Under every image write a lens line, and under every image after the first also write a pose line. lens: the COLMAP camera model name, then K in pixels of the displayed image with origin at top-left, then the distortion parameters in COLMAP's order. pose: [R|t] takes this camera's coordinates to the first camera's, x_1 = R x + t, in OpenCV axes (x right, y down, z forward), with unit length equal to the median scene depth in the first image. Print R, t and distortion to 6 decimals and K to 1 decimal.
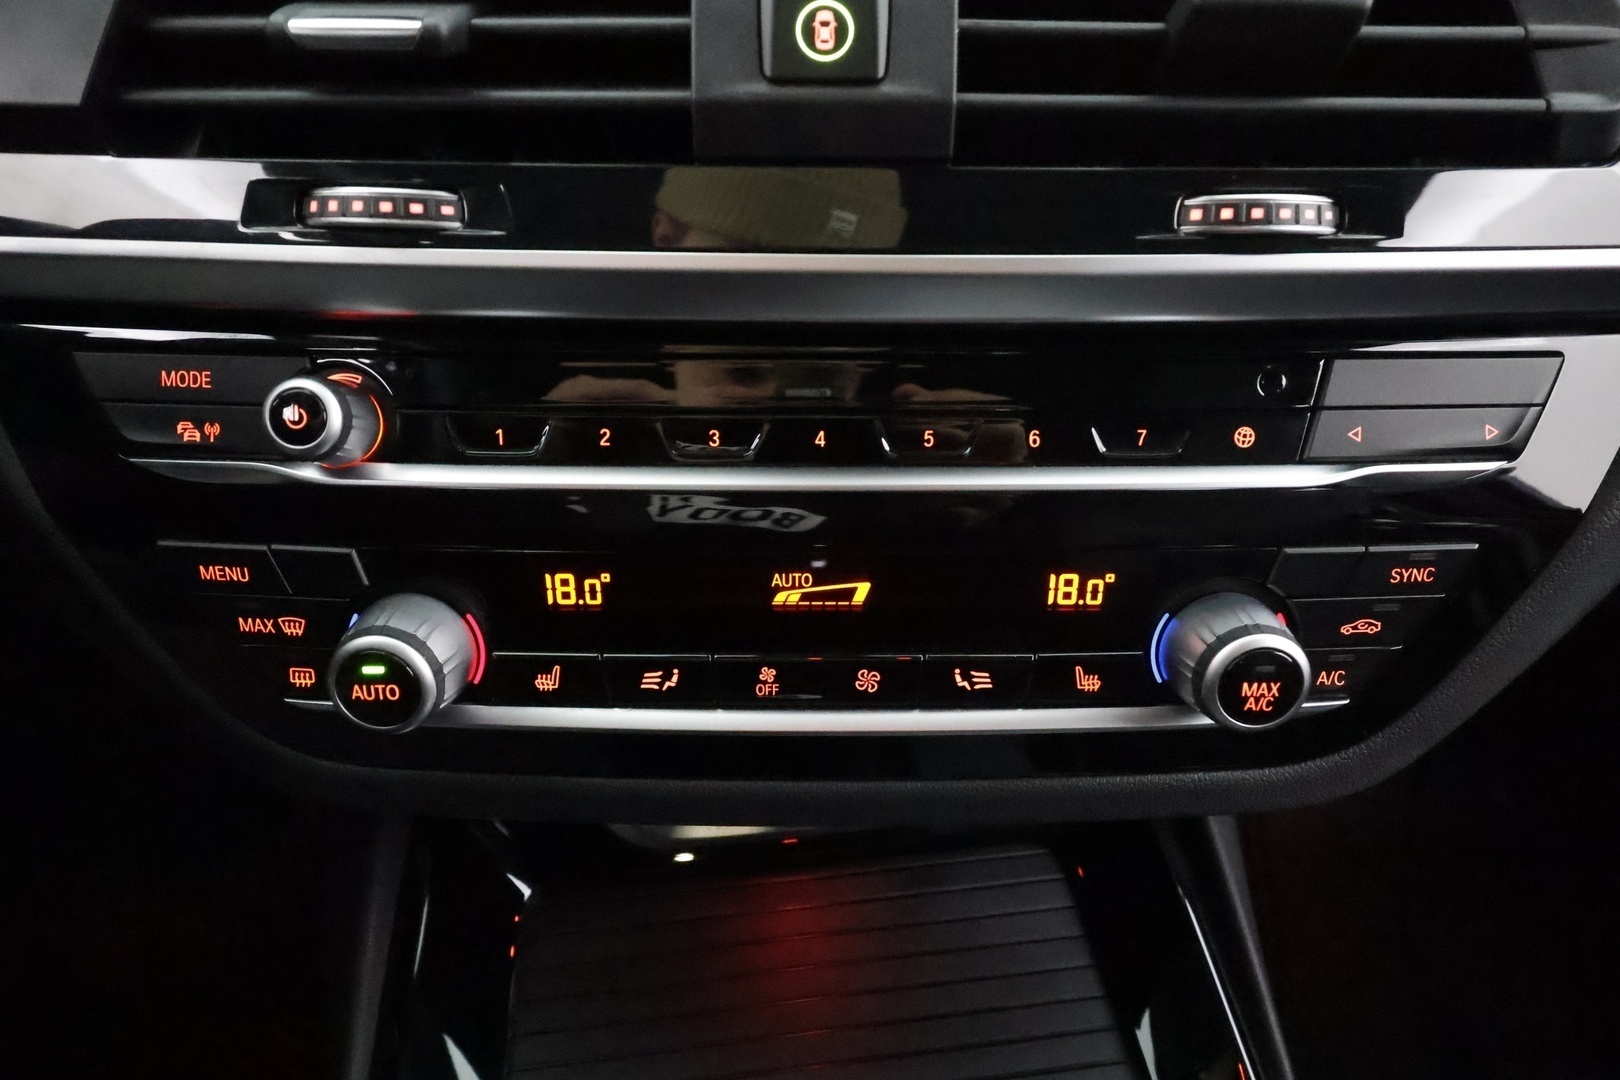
lens RADIAL K [[943.8, 0, 810.0], [0, 943.8, 540.0], [0, 0, 1]] dist [0.007756, 0.001349]
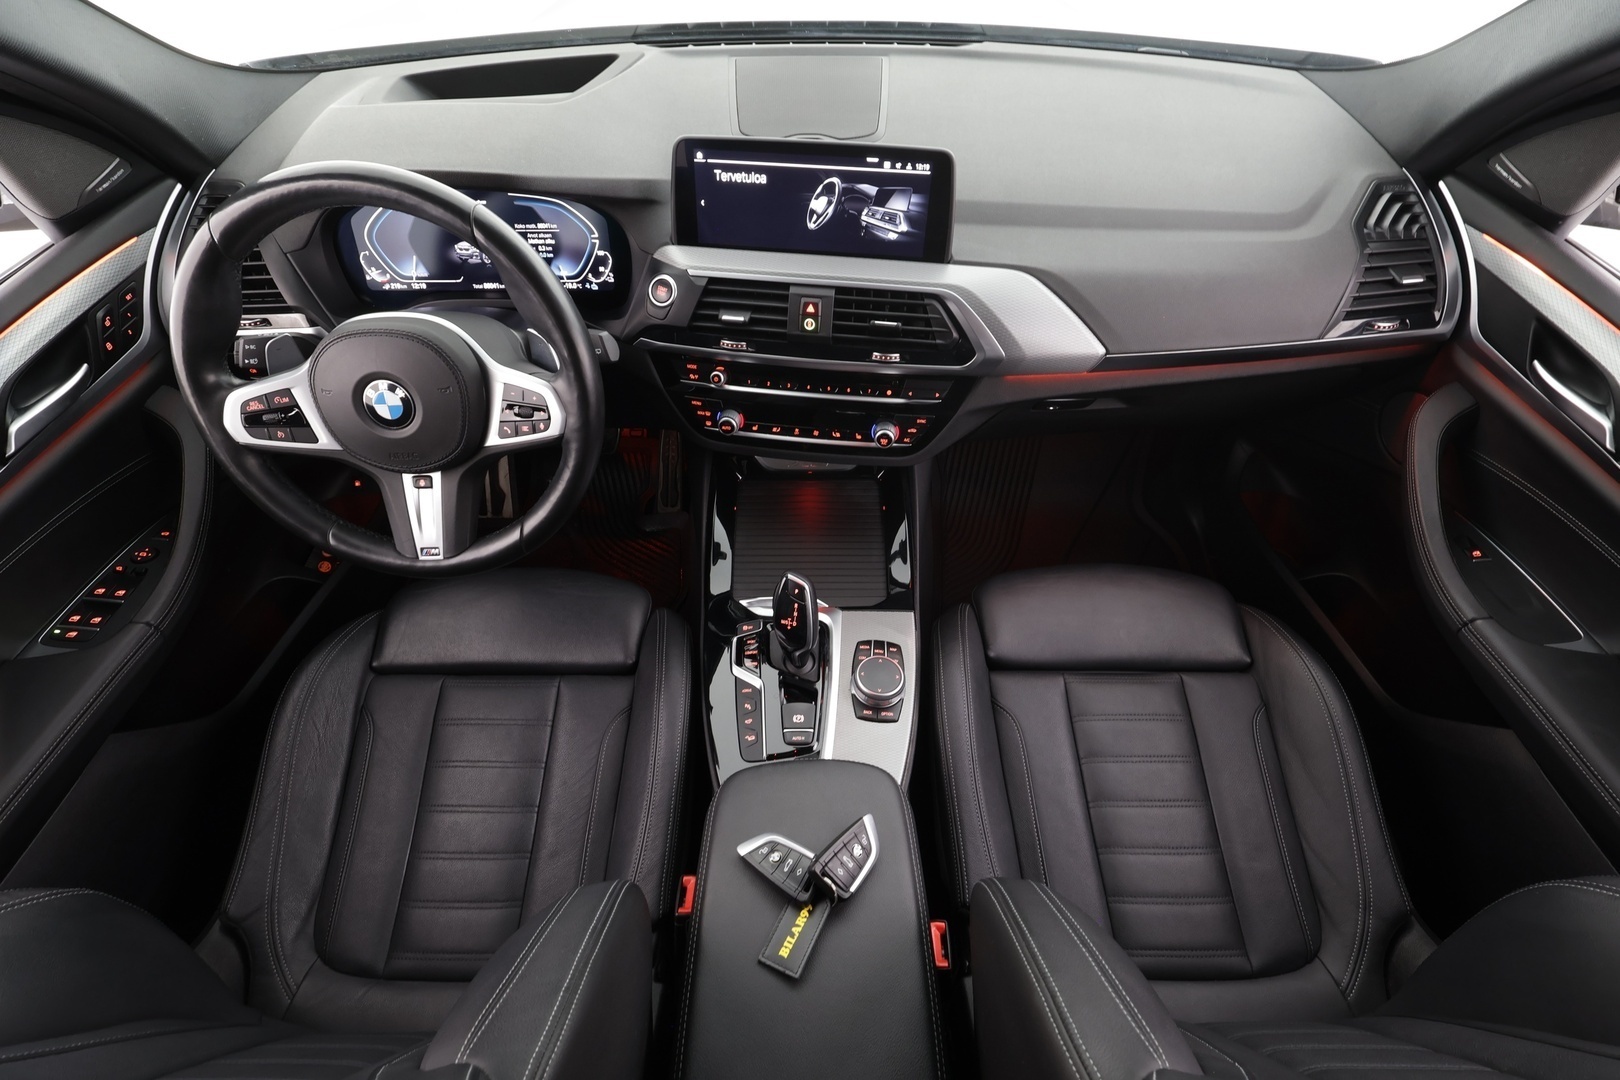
lens RADIAL K [[741.7, 0, 810.0], [0, 741.7, 540.0], [0, 0, 1]] dist [-0.002826, 0.001138]
pose [[0.991421, 0.095585, -0.089147, 0.452515], [-0.063786, 0.949143, 0.308315, -0.552169], [0.114084, -0.299984, 0.947098, -3.066220]]
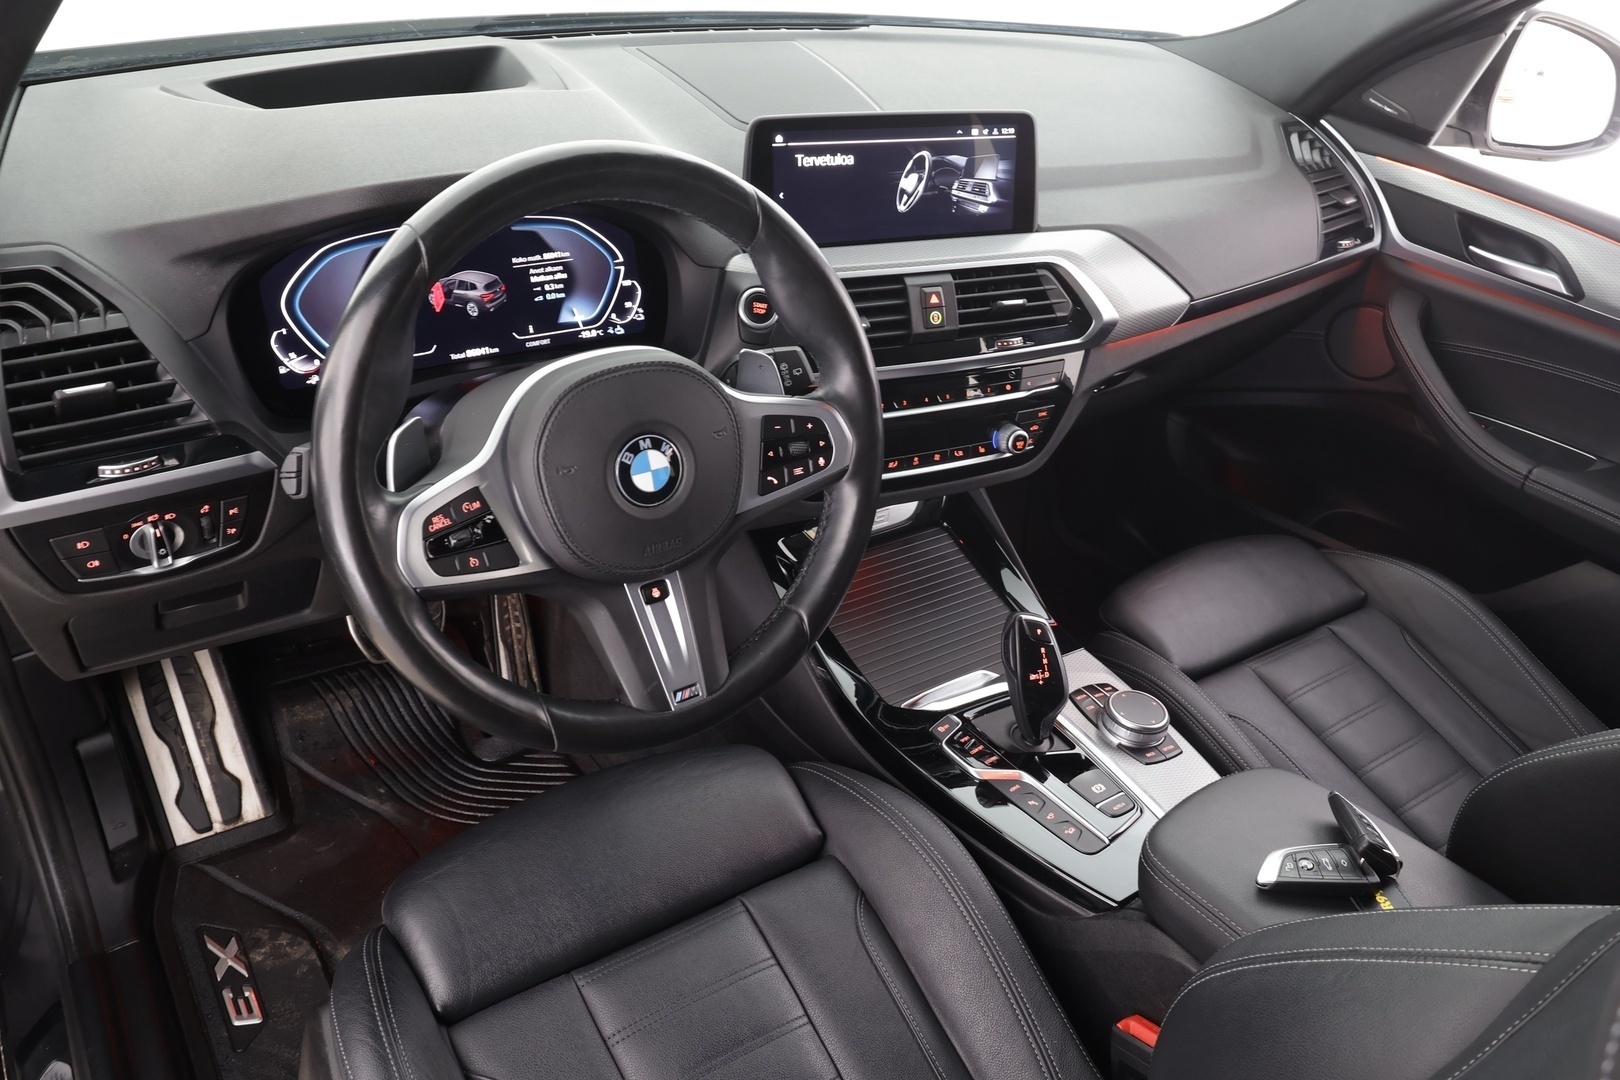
lens RADIAL K [[1181.3, 0, 803.2], [0, 1181.3, 544.0], [0, 0, 1]] dist [0.003559, -0.001523]
pose [[0.894498, -0.173667, 0.411963, -2.648515], [0.139934, 0.983926, 0.110945, -0.130023], [-0.424608, -0.041592, 0.904421, -3.414923]]
